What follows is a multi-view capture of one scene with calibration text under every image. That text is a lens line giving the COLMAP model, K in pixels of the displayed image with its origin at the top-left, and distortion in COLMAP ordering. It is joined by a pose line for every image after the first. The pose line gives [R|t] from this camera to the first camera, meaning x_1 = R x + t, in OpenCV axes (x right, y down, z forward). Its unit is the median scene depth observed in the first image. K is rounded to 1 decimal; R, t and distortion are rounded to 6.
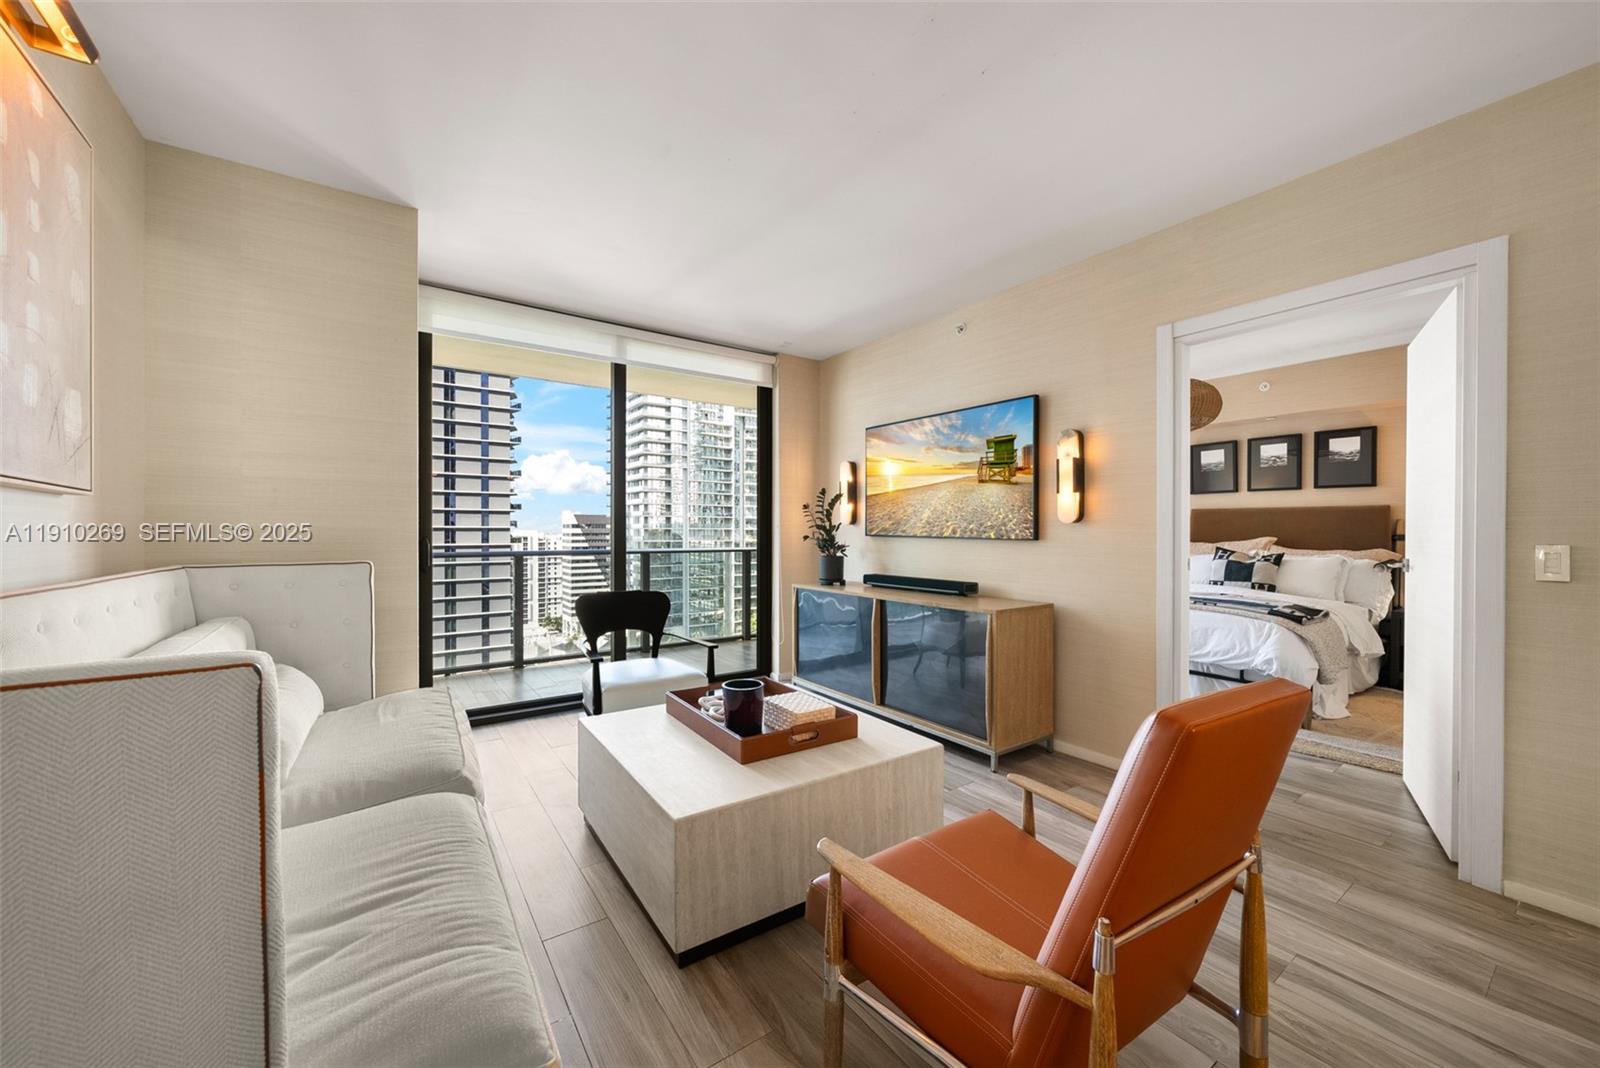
lens RADIAL K [[599.7, 0, 800.0], [0, 599.7, 534.0], [0, 0, 1]] dist [-0.002819, -0.000085]
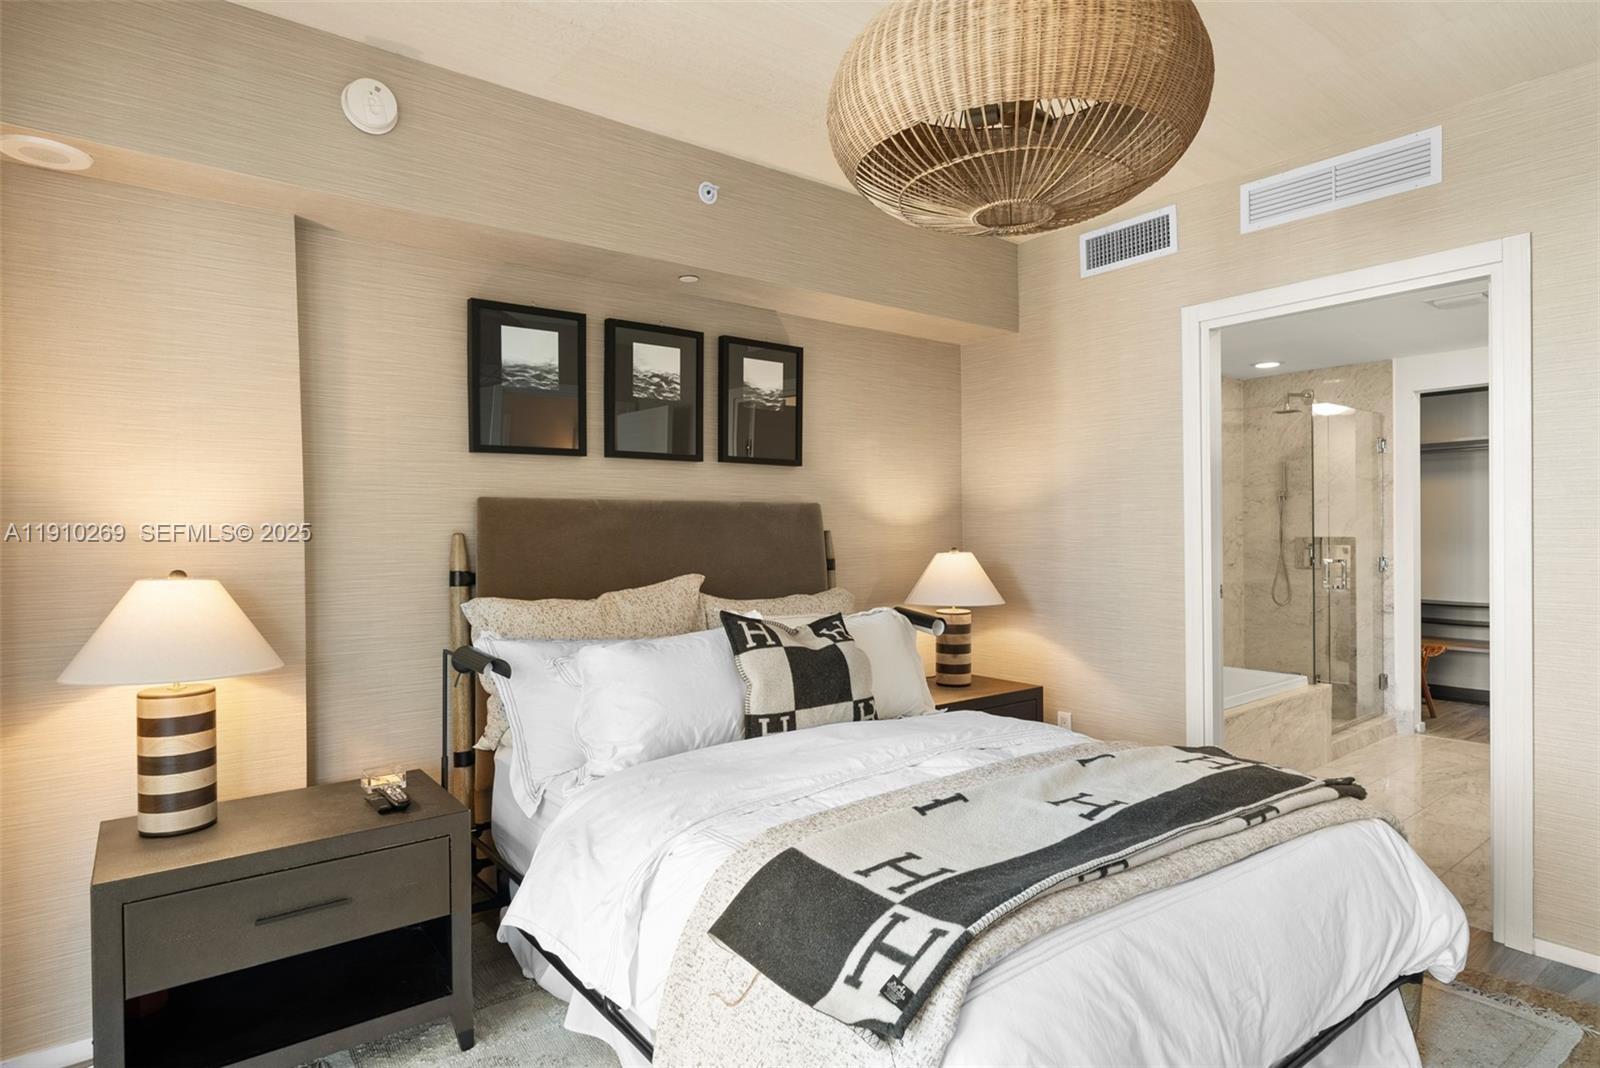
lens RADIAL K [[881.5, 0, 800.0], [0, 881.5, 534.0], [0, 0, 1]] dist [-0.001743, -0.000294]
pose [[-0.059864, -0.010097, 0.998155, 0.194537], [0.021665, 0.999700, 0.011412, -0.027466], [-0.997971, 0.022308, -0.059628, 0.966843]]
